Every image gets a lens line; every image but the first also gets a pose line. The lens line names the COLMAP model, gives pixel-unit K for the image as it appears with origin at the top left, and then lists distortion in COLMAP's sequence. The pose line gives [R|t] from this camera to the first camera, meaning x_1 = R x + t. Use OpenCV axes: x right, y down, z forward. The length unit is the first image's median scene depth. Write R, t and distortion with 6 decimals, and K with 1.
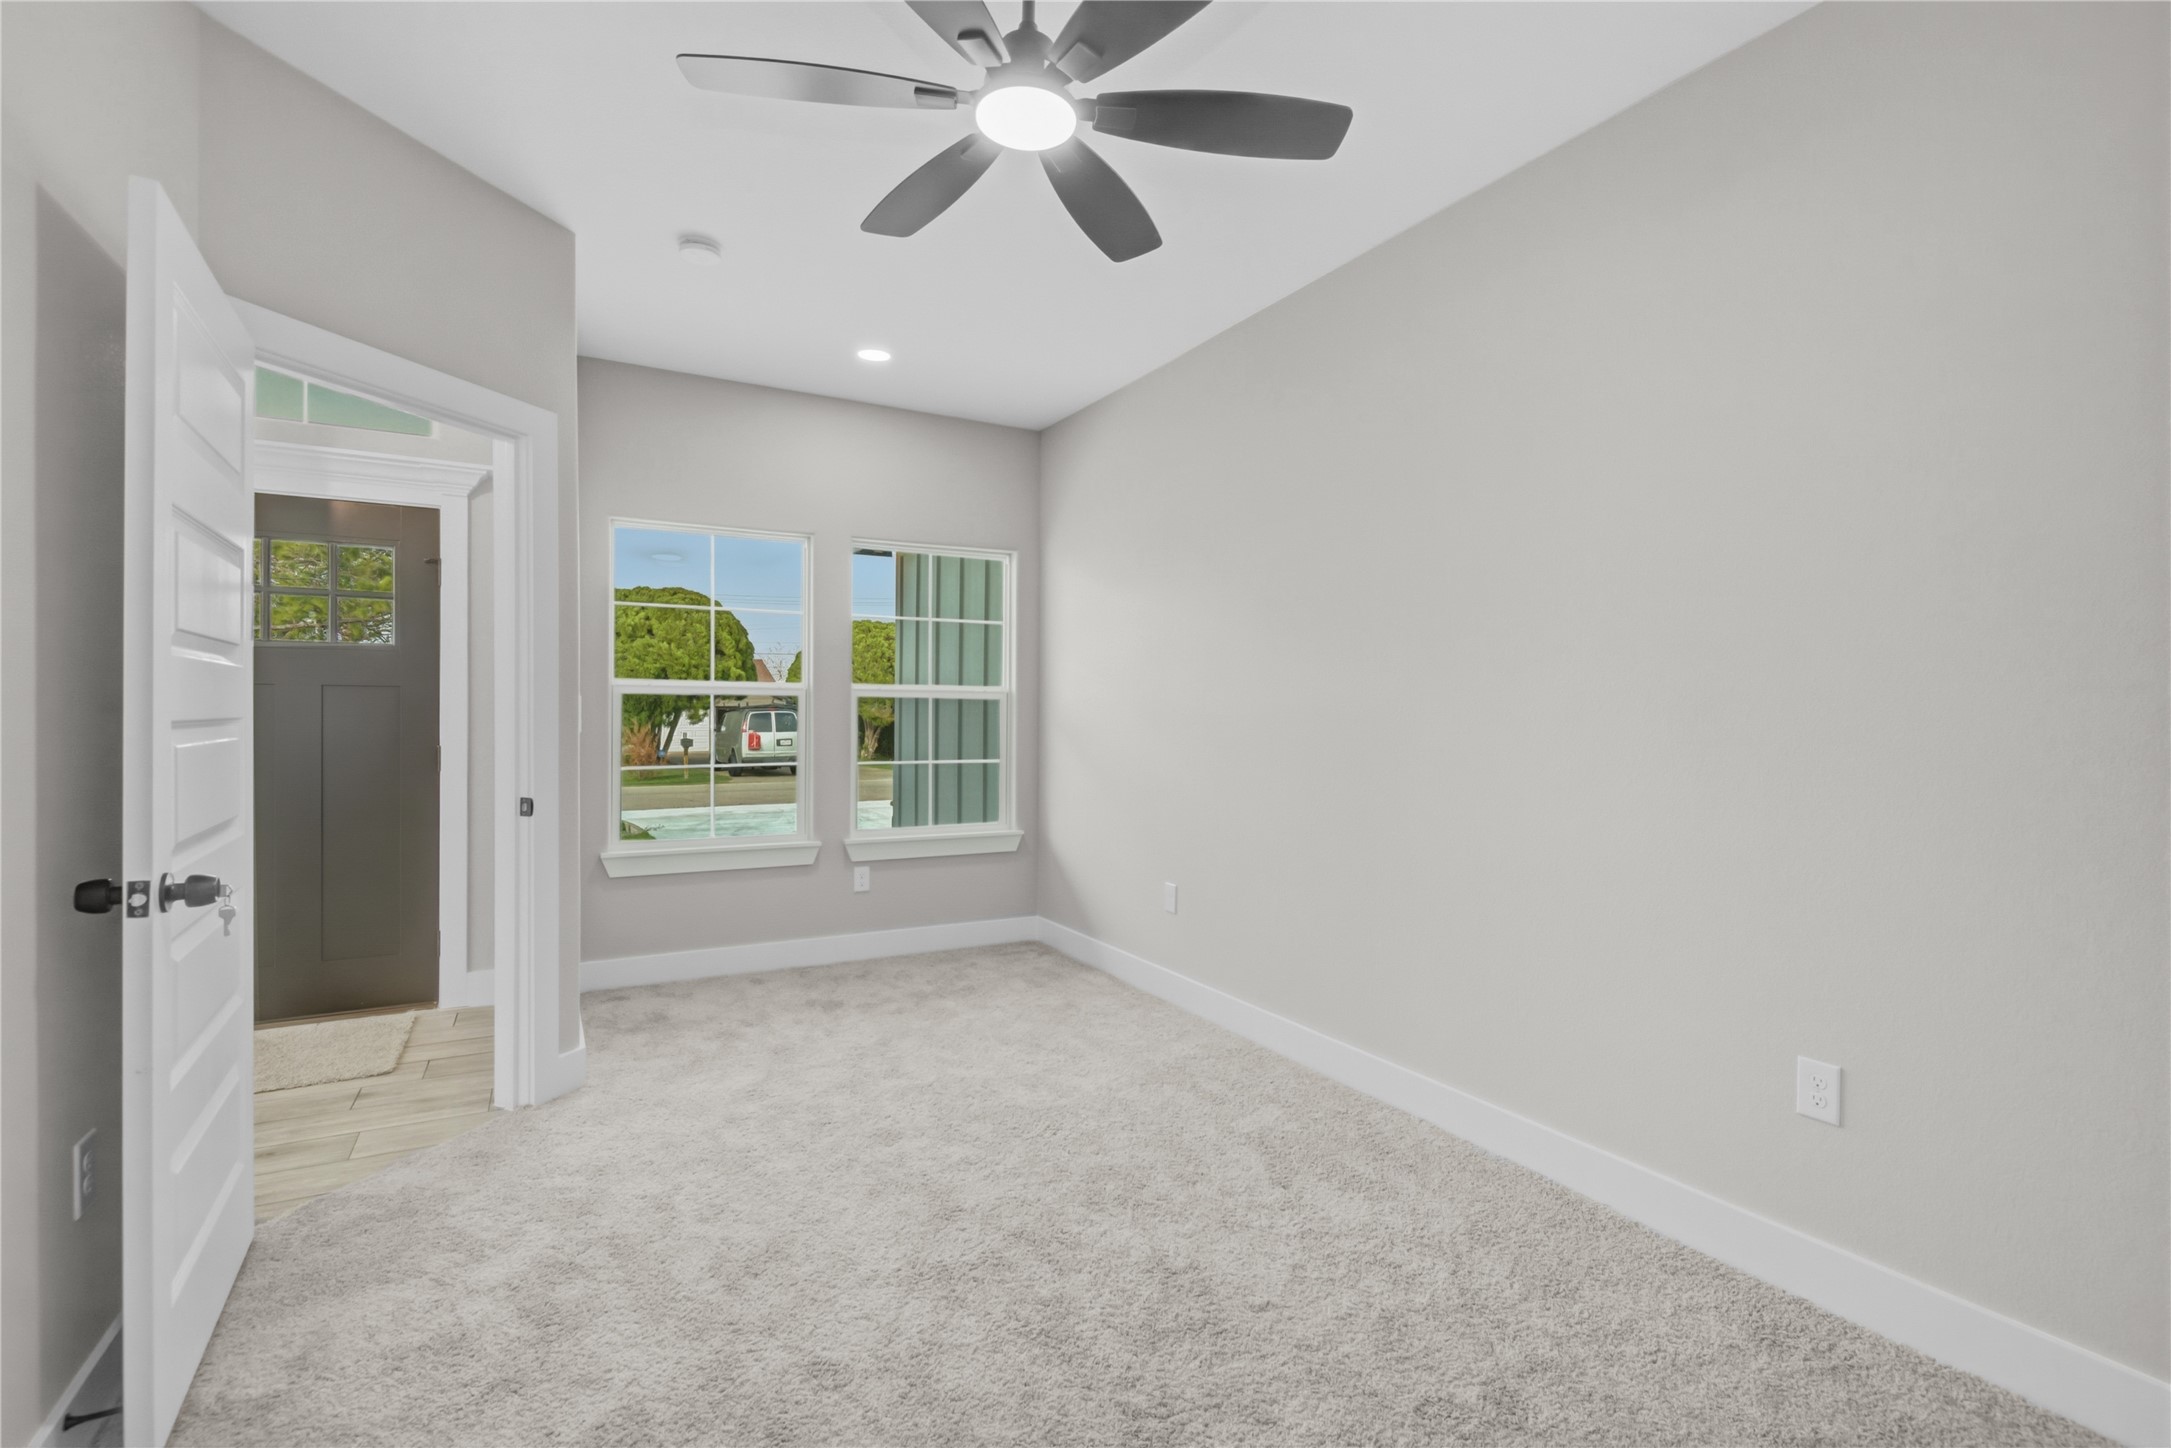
lens RADIAL K [[980.8, 0, 1081.7], [0, 980.8, 725.7], [0, 0, 1]] dist [0.003227, -0.003835]
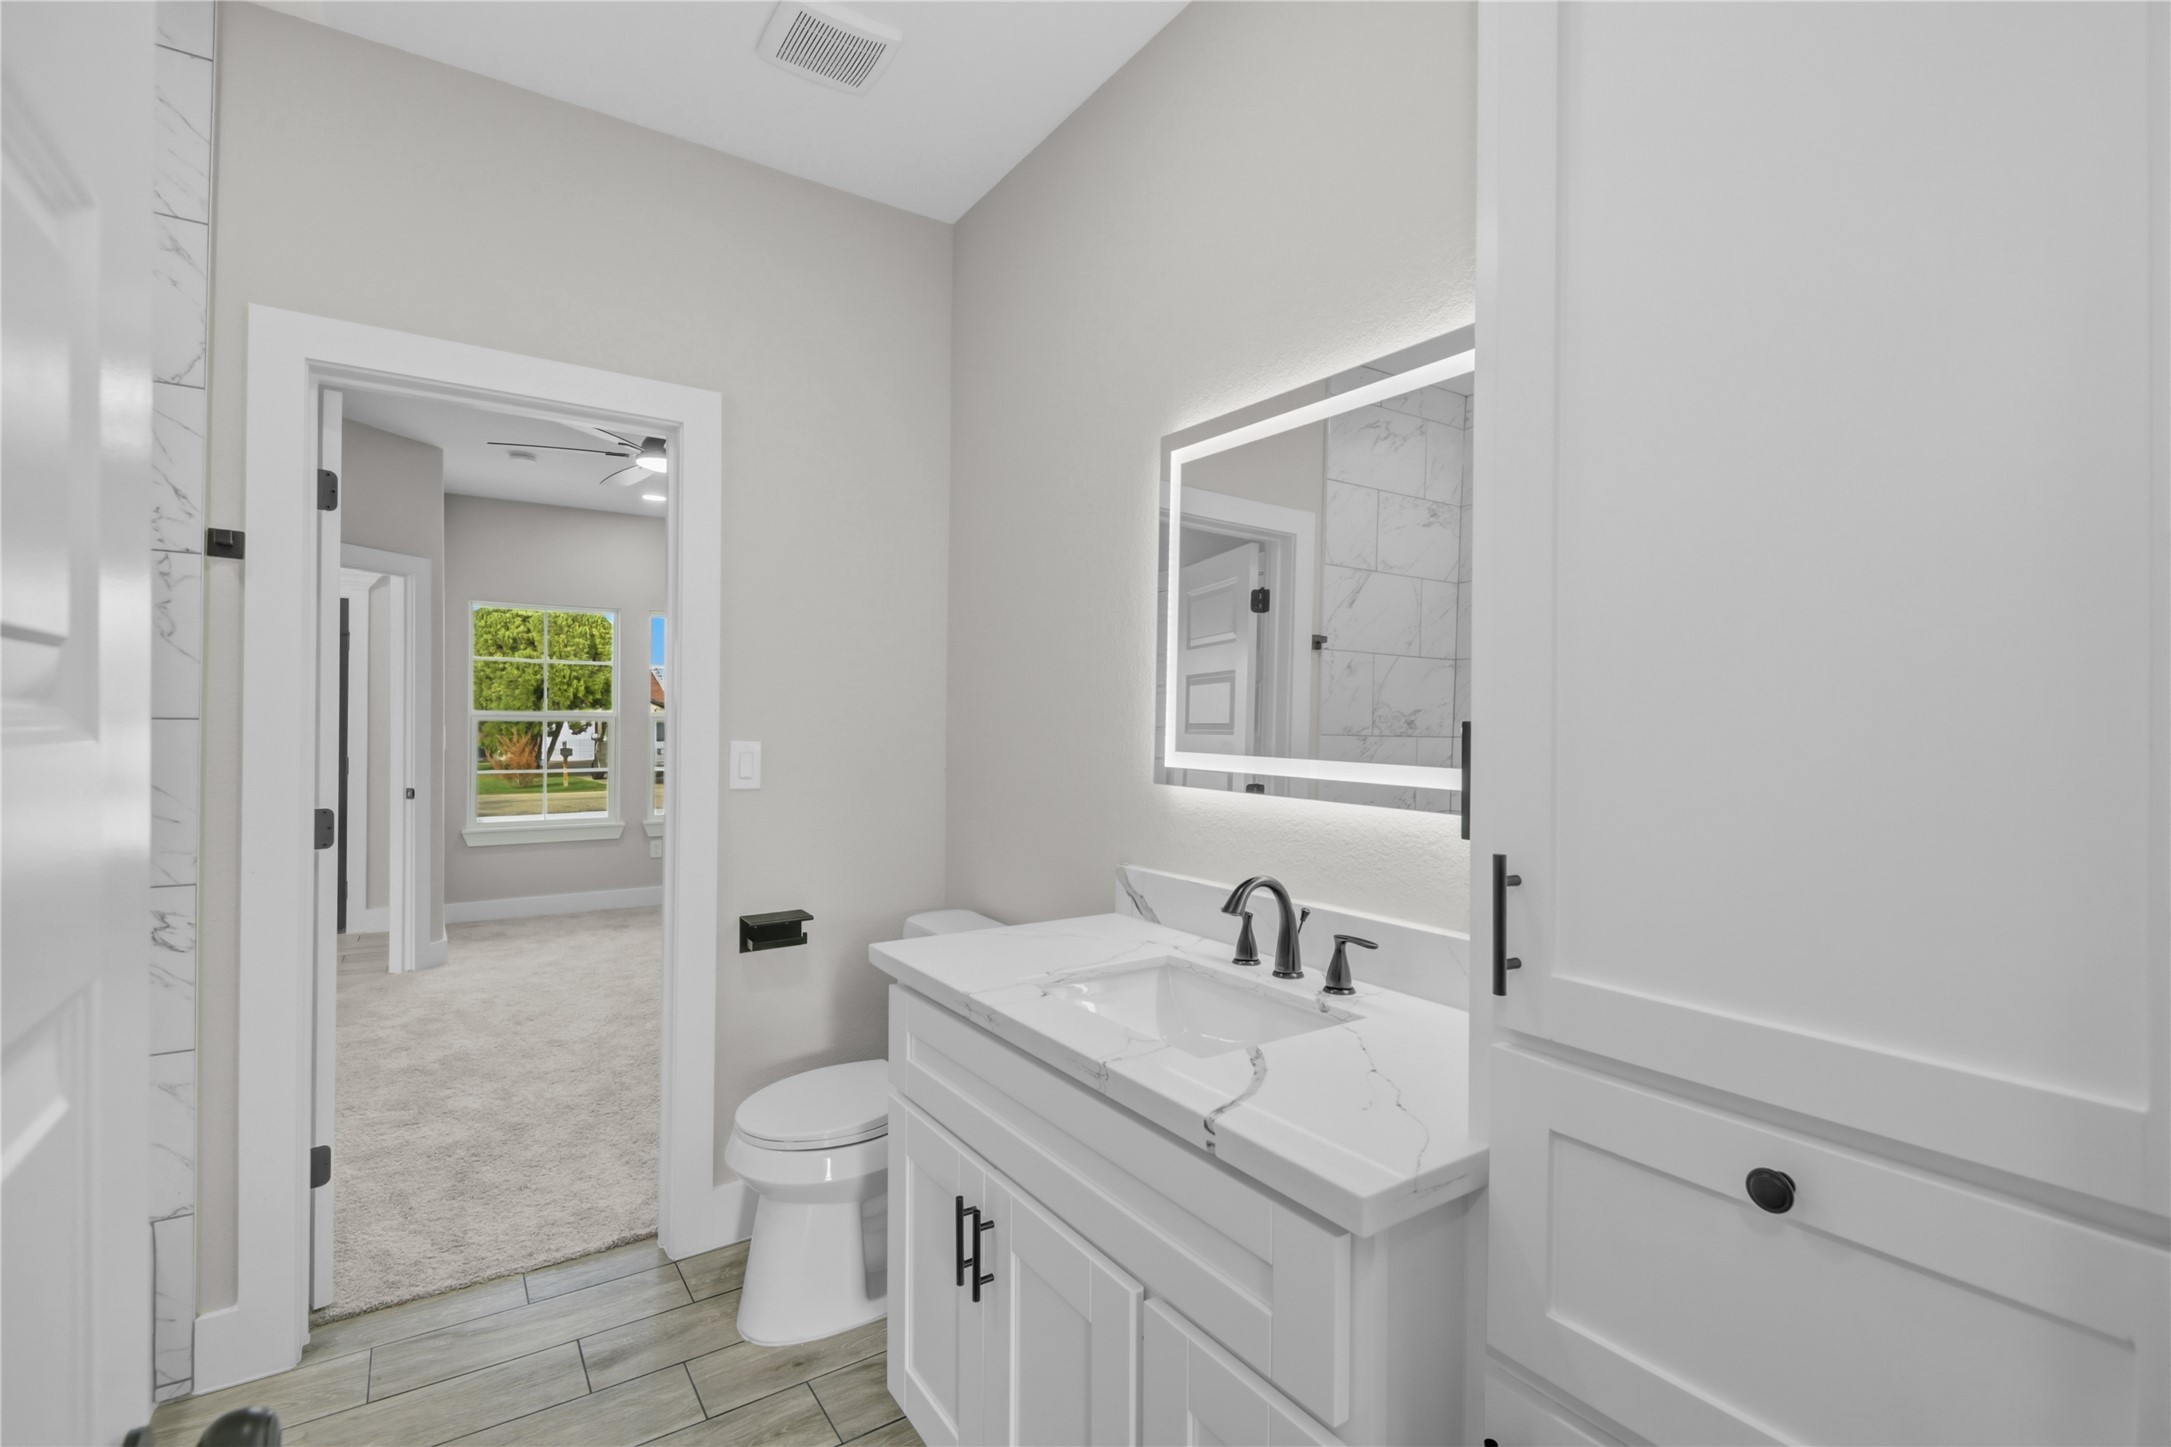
lens RADIAL K [[980.8, 0, 1090.7], [0, 980.8, 722.6], [0, 0, 1]] dist [0.003227, -0.003835]
pose [[0.995233, 0.000239, 0.097525, 0.322768], [0.000805, 0.999943, -0.010662, -0.015331], [-0.097522, 0.010689, 0.995176, -0.591250]]
